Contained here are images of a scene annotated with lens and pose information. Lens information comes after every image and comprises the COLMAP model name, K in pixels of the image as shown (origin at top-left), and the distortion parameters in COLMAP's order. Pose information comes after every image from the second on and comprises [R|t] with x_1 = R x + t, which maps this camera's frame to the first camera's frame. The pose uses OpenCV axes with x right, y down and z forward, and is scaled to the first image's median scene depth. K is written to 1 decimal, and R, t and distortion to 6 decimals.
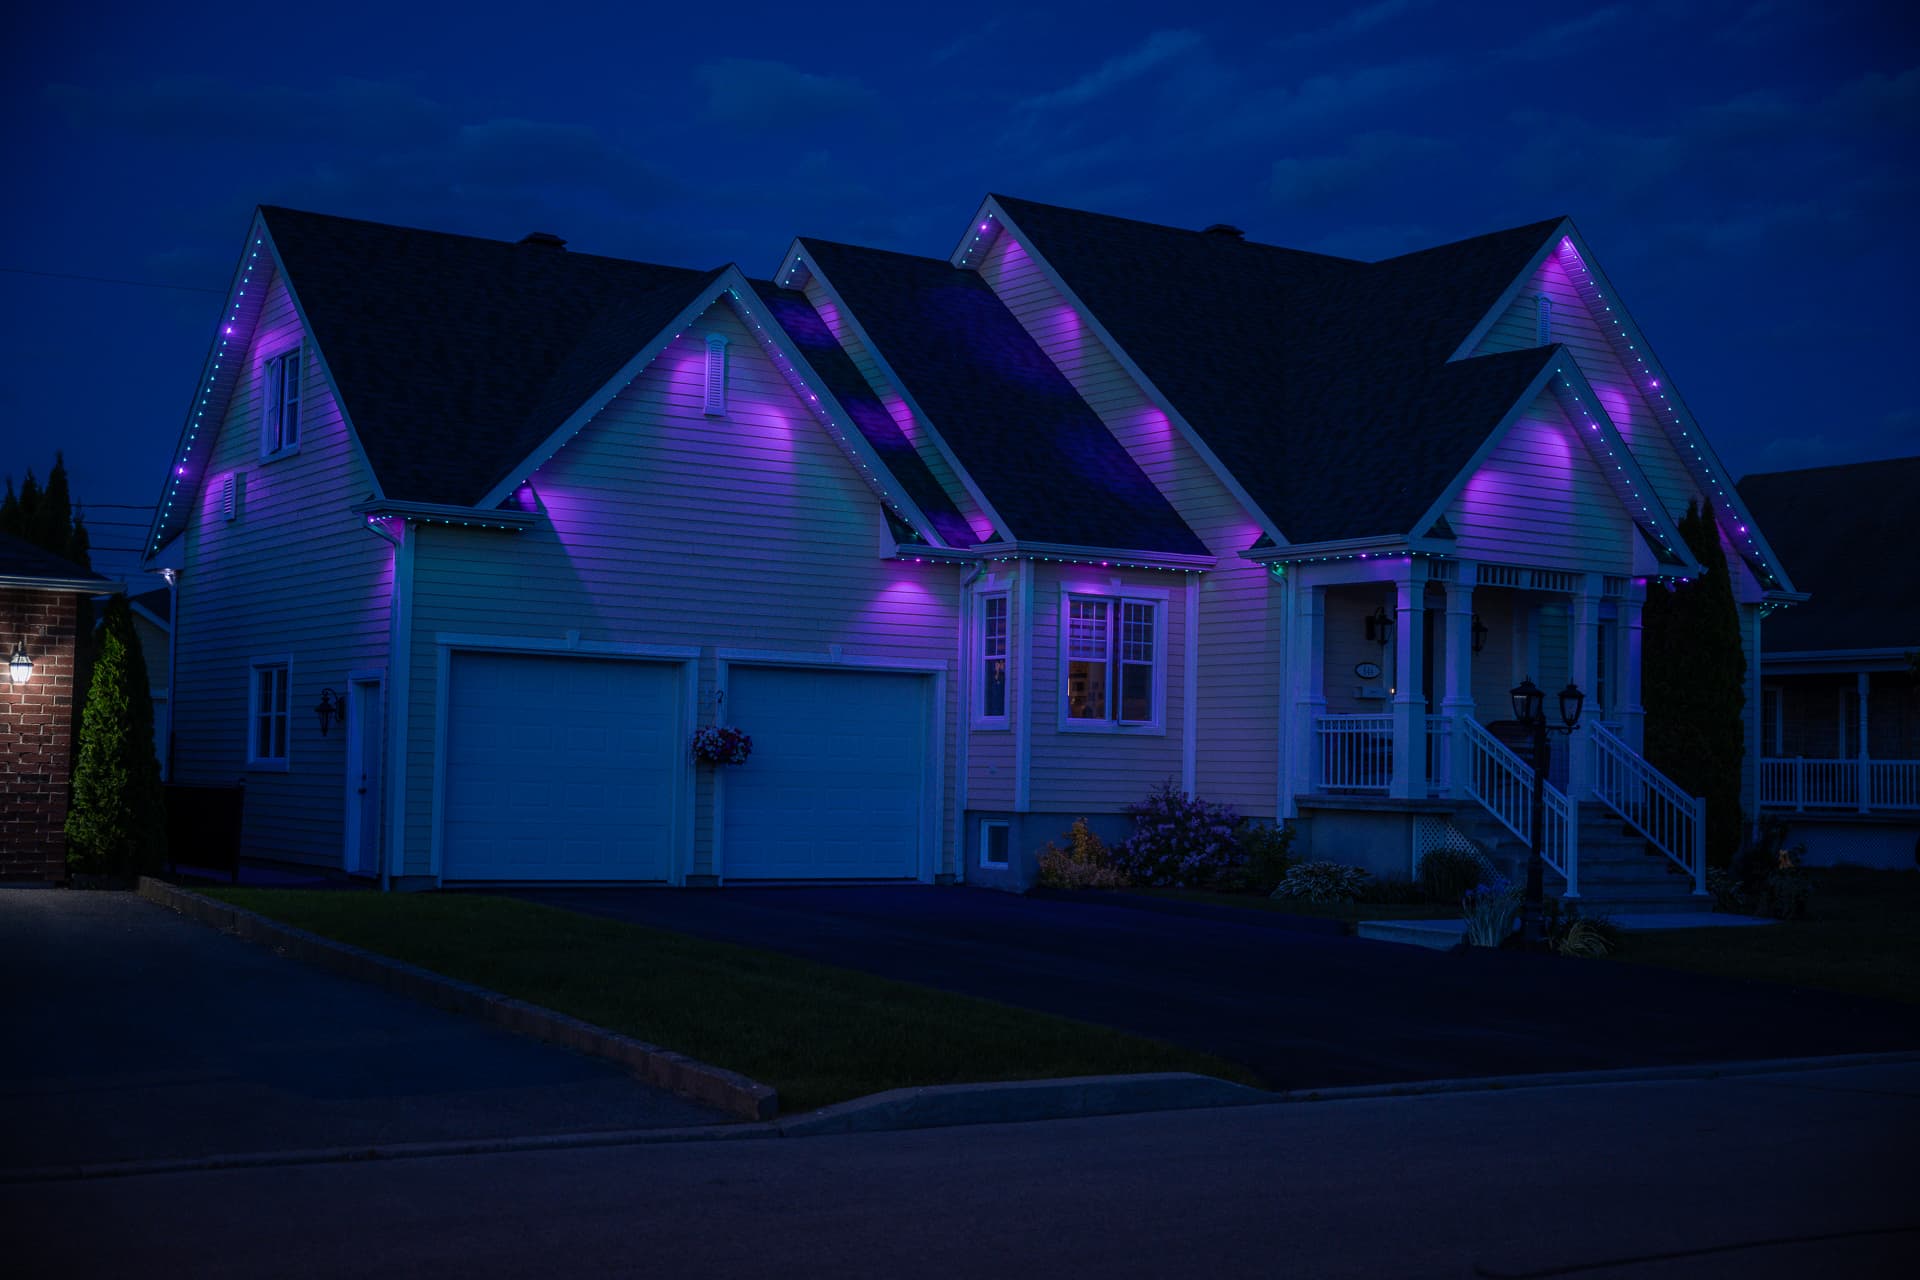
lens RADIAL K [[2371.5, 0, 967.5], [0, 2371.5, 628.5], [0, 0, 1]] dist [0.008894, -0.005146]
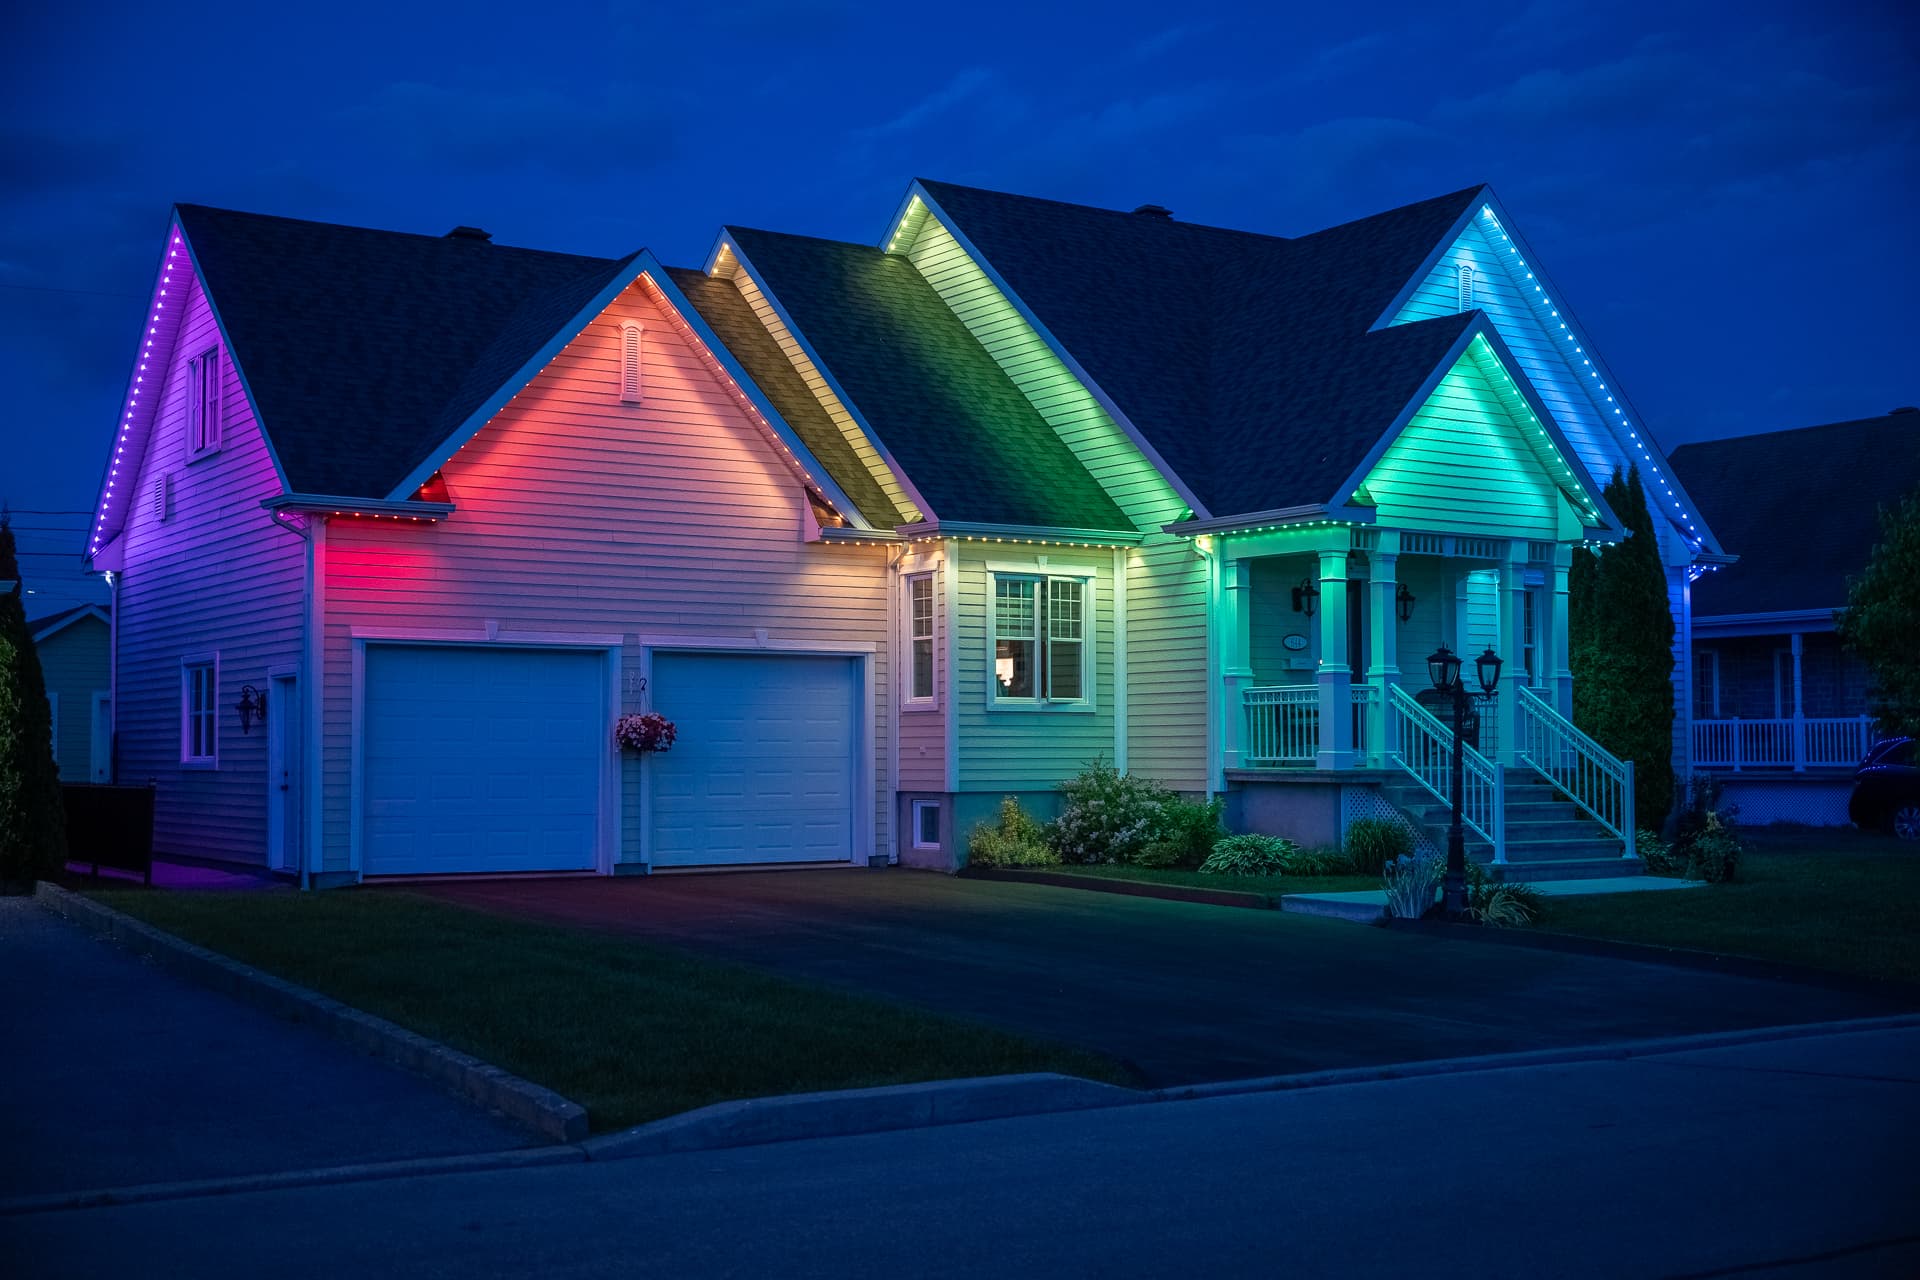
lens RADIAL K [[2248.2, 0, 960.0], [0, 2248.2, 640.0], [0, 0, 1]] dist [0.003413, 0.001098]
pose [[0.999695, -0.024678, 0.000613, 0.028037], [0.024670, 0.999636, 0.010935, 0.003091], [-0.000883, -0.010916, 0.999940, 0.054627]]
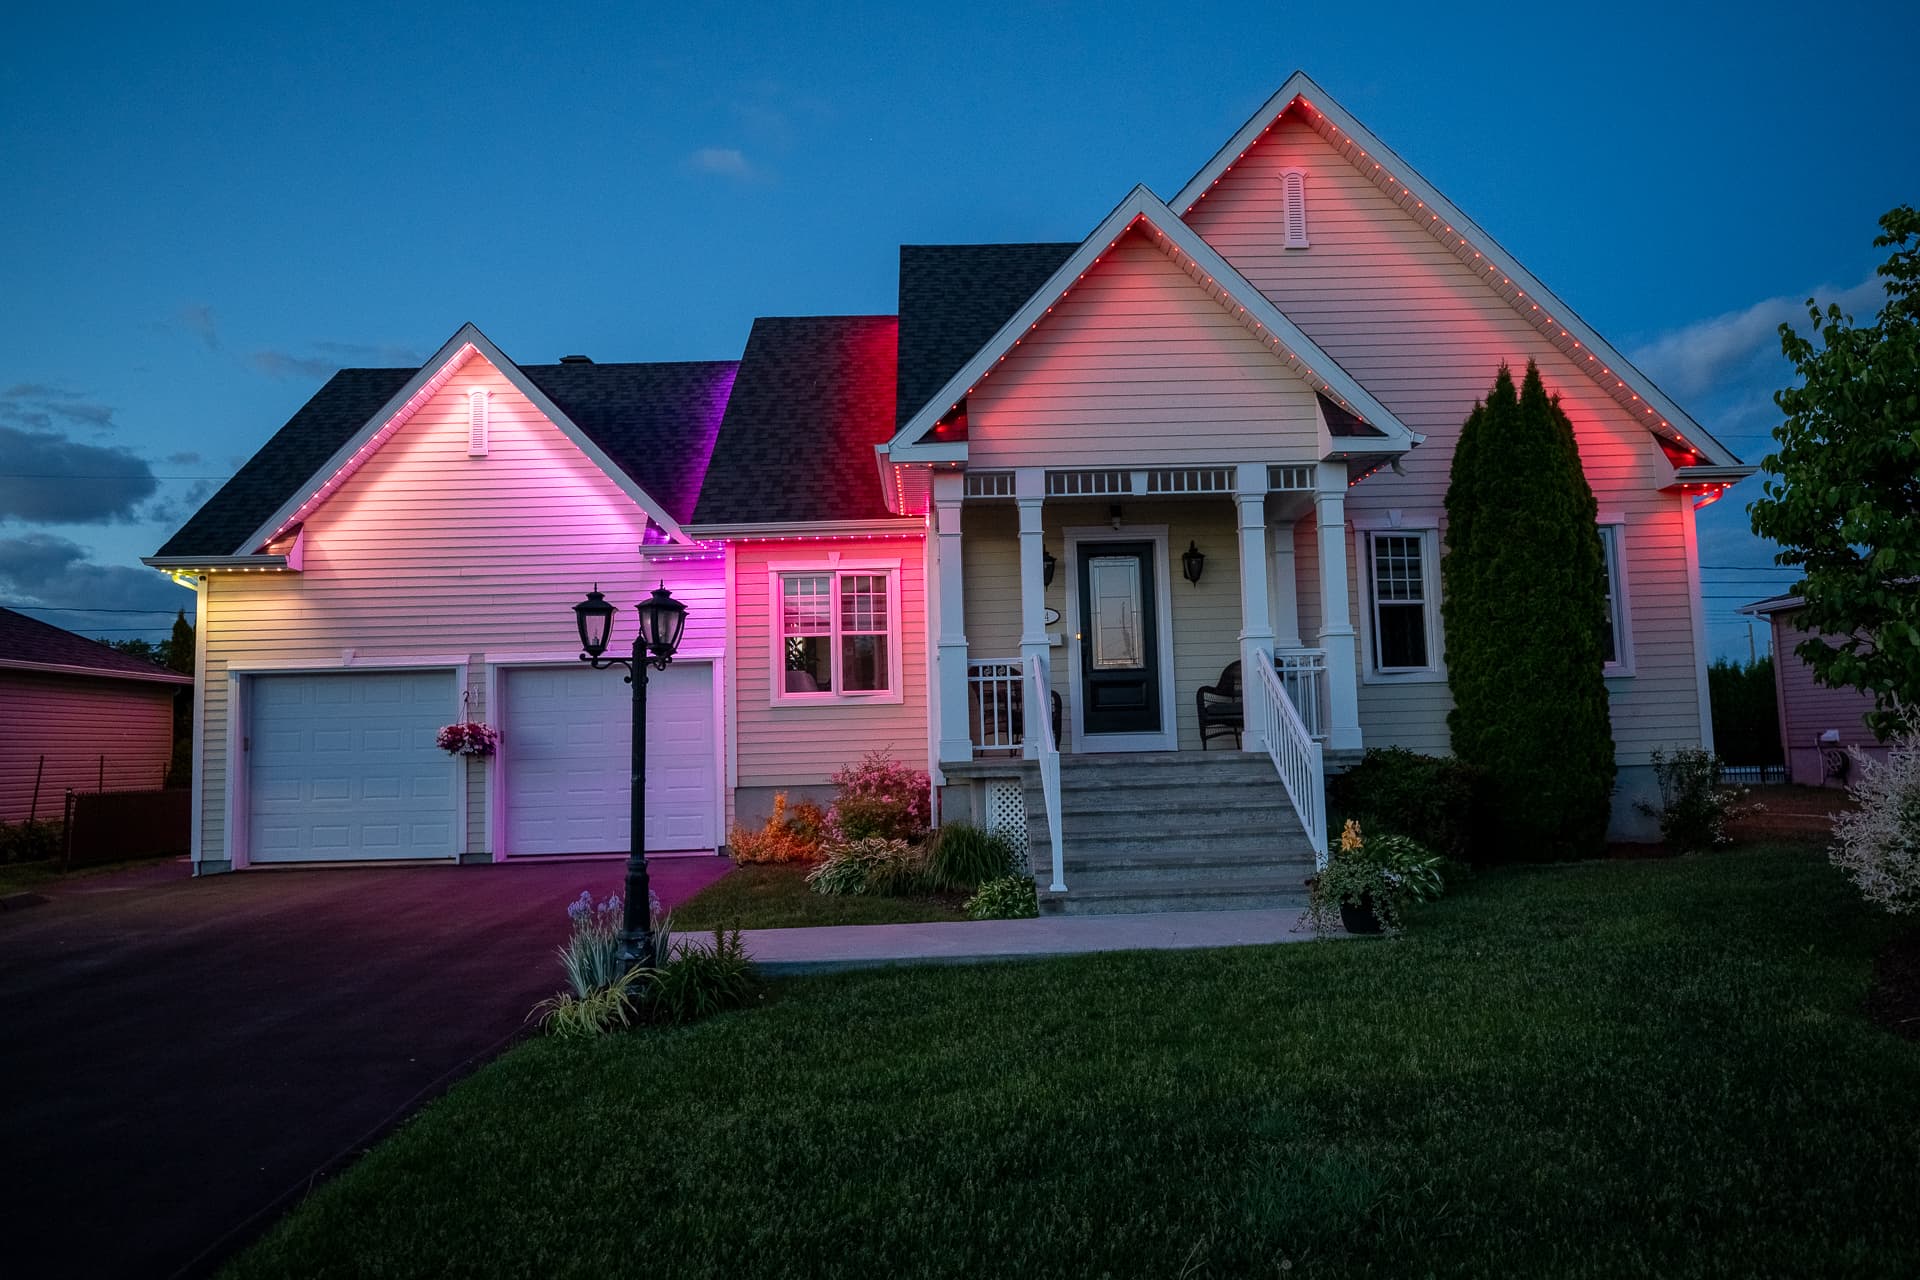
lens RADIAL K [[1229.2, 0, 968.6], [0, 1229.2, 634.7], [0, 0, 1]] dist [0.001009, 0.002044]
pose [[0.843580, -0.096147, -0.528326, 0.408205], [0.080769, 0.995366, -0.052177, 0.048697], [0.530895, 0.001343, 0.847437, 0.618176]]
